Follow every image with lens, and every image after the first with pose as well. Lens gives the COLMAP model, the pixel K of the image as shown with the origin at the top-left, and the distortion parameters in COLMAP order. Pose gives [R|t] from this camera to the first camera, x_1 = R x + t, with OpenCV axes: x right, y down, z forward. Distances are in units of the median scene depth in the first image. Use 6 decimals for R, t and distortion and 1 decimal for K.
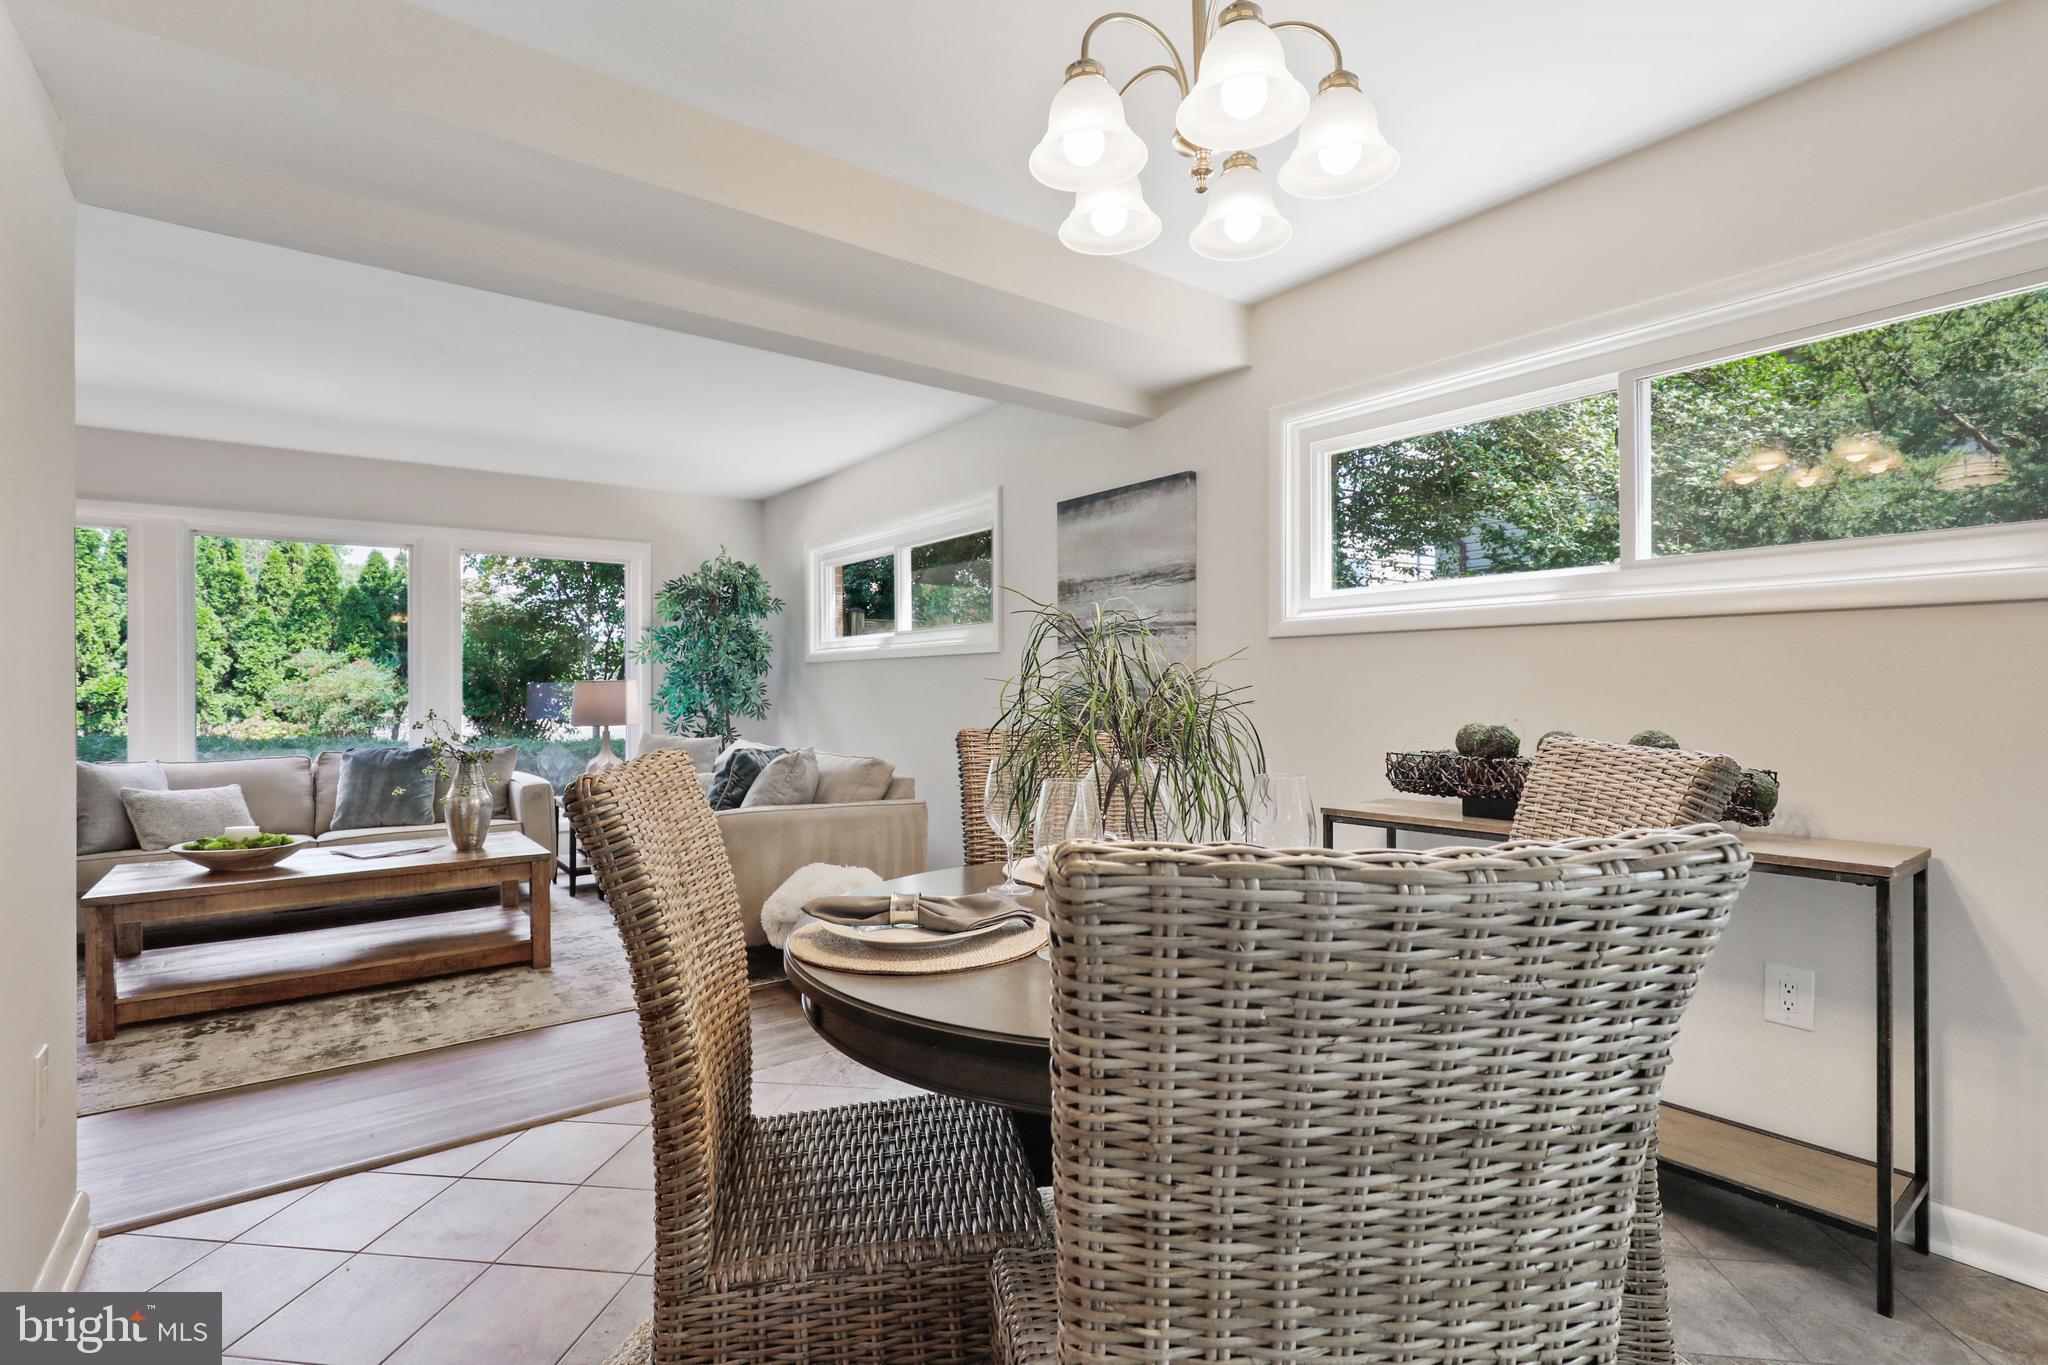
lens RADIAL K [[947.2, 0, 1018.1], [0, 947.2, 677.8], [0, 0, 1]] dist [-0.020730, 0.000496]
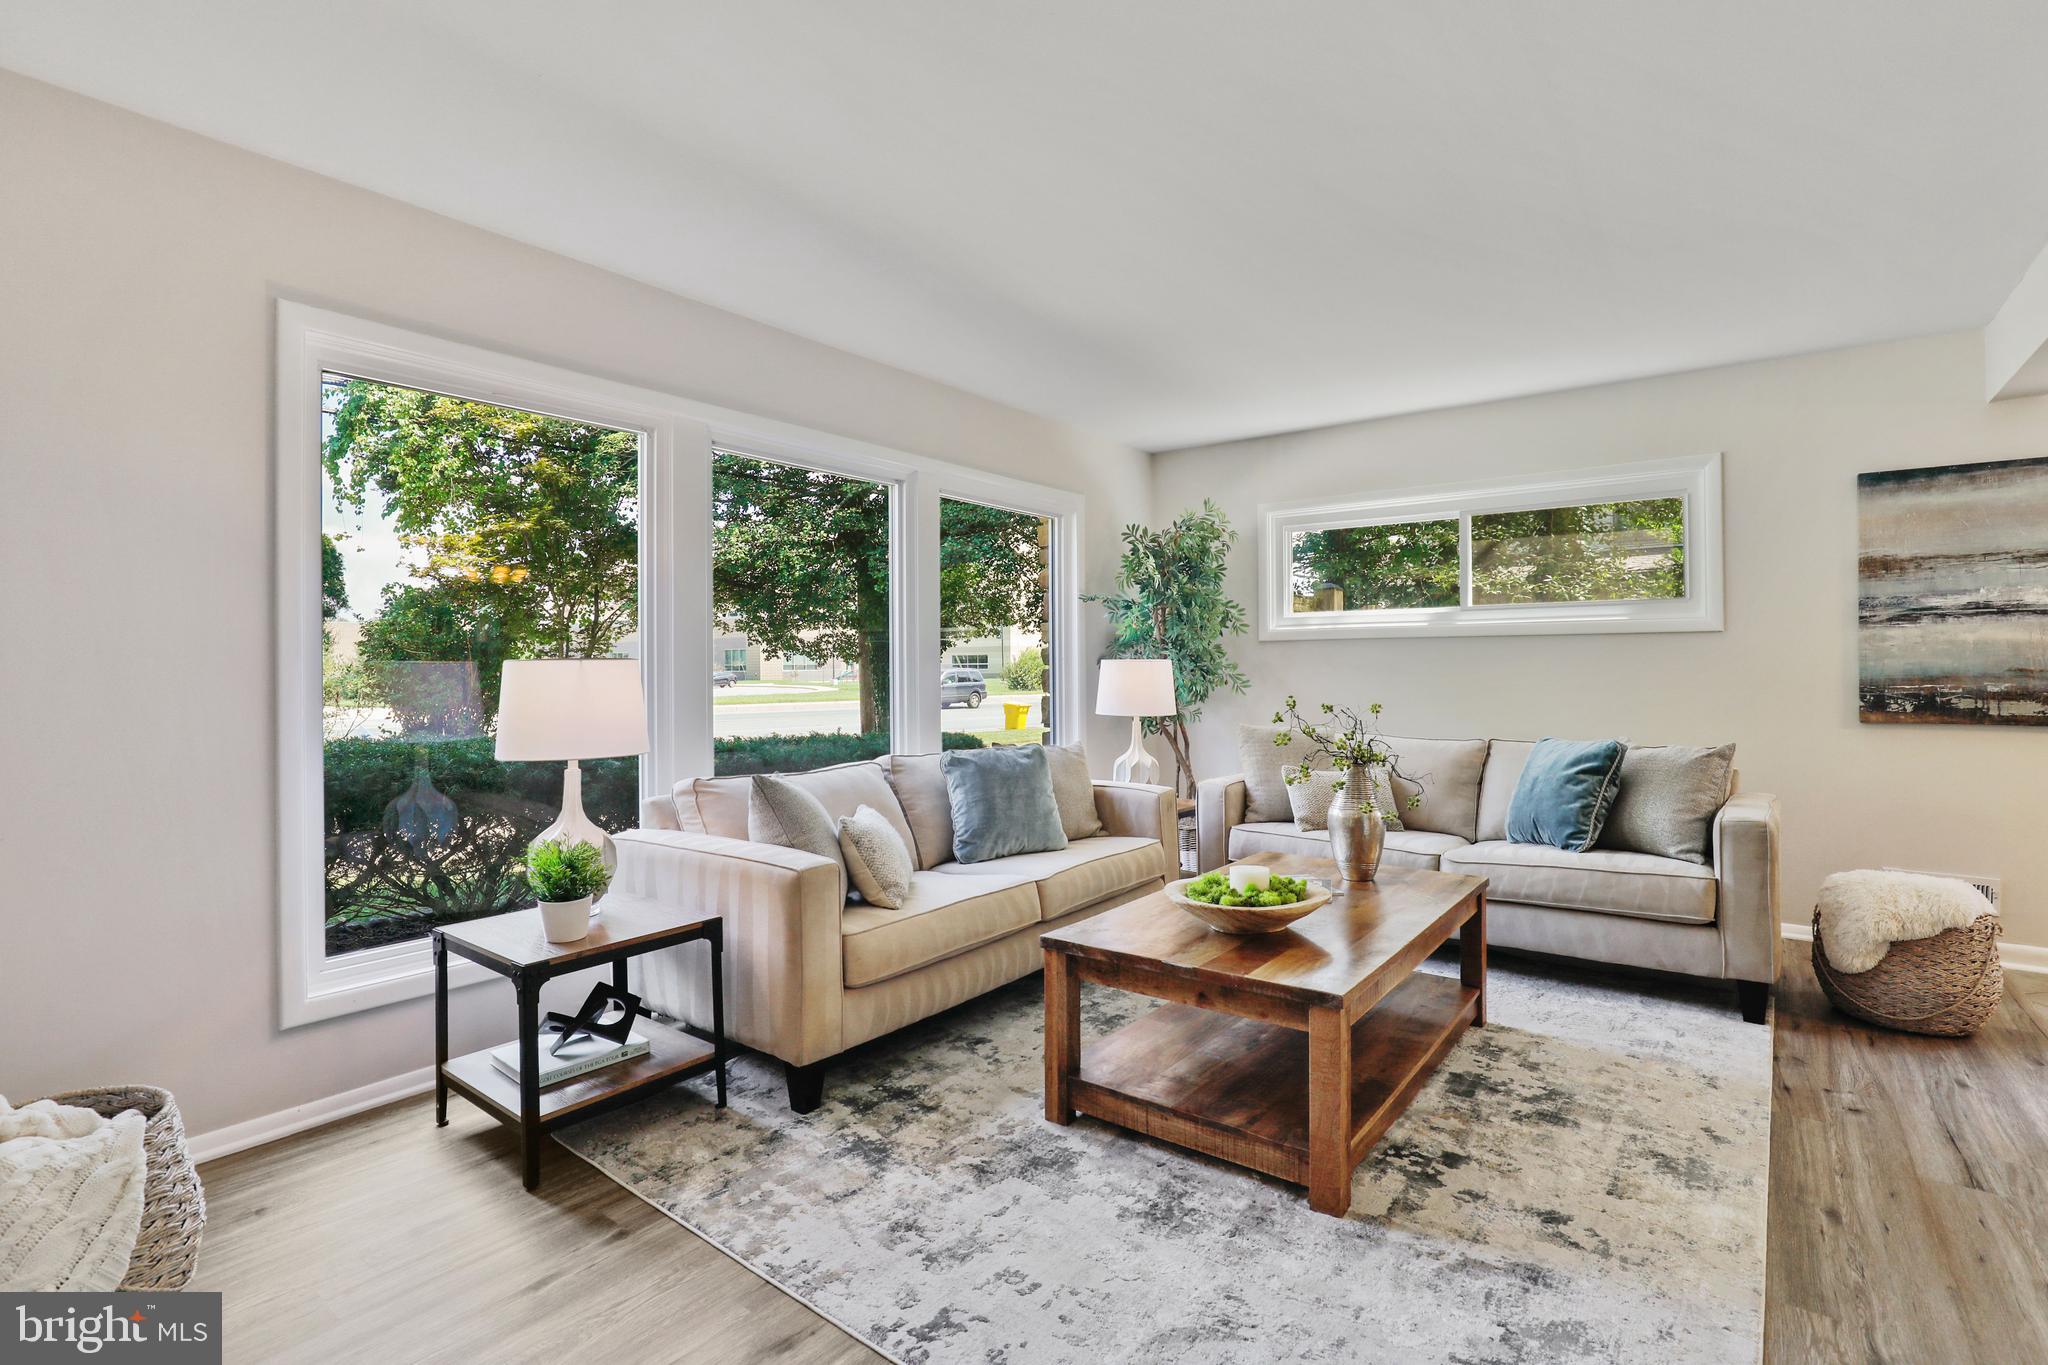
lens RADIAL K [[947.2, 0, 1017.5], [0, 947.2, 668.6], [0, 0, 1]] dist [-0.020730, 0.000496]
pose [[0.965560, 0.005520, 0.260123, -1.133308], [-0.006687, 0.999971, 0.003604, 0.012993], [-0.260096, -0.005219, 0.965569, 0.360761]]
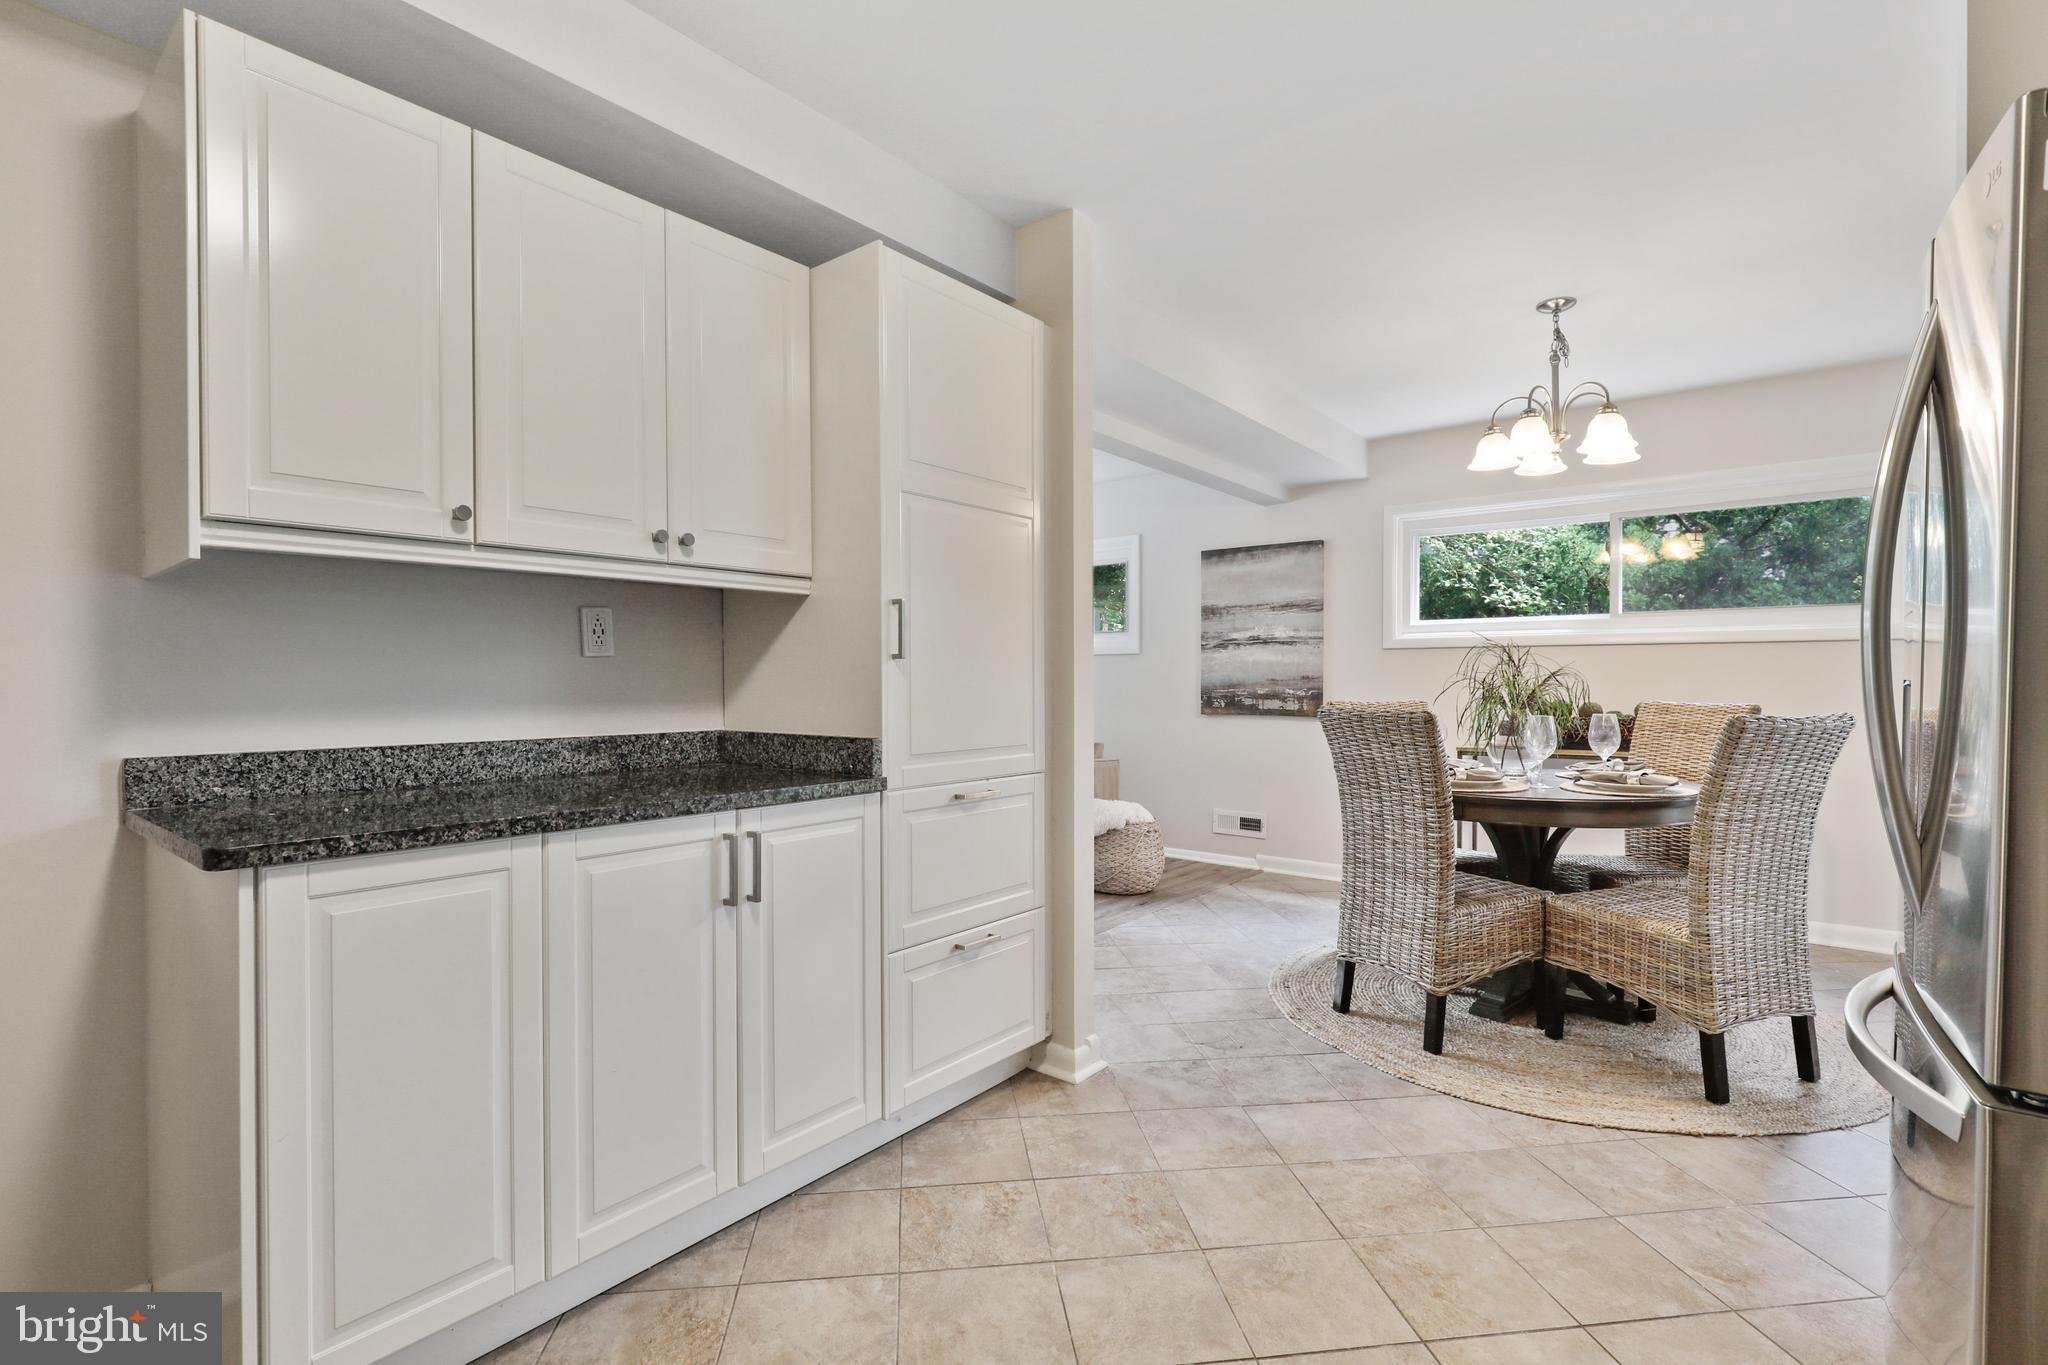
lens RADIAL K [[947.2, 0, 1019.5], [0, 947.2, 678.7], [0, 0, 1]] dist [-0.020730, 0.000496]
pose [[0.966228, 0.004591, 0.257648, -0.666802], [-0.006122, 0.999968, 0.005141, 0.003641], [-0.257616, -0.006545, 0.966225, -0.356371]]
